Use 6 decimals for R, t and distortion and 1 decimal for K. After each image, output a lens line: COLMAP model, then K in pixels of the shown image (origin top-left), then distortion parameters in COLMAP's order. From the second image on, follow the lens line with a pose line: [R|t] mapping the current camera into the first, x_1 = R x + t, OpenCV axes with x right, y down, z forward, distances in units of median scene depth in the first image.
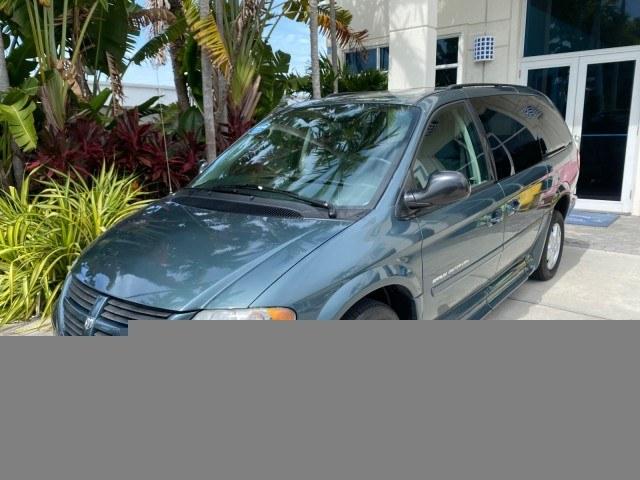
lens RADIAL K [[507.2, 0, 322.0], [0, 507.2, 236.0], [0, 0, 1]] dist [-0.004115, 0.005028]
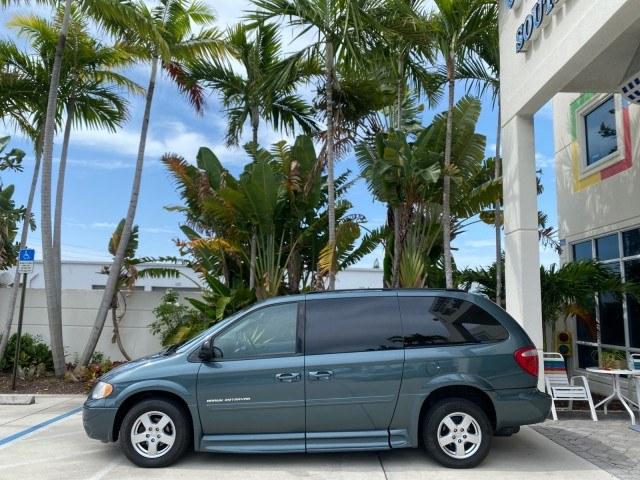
lens RADIAL K [[496.2, 0, 317.2], [0, 496.2, 239.1], [0, 0, 1]] dist [0.007979, 0.001544]
pose [[0.635472, -0.073259, -0.768641, 0.853533], [-0.189750, 0.950143, -0.247433, -0.043469], [0.748445, 0.303086, 0.589889, 0.028670]]
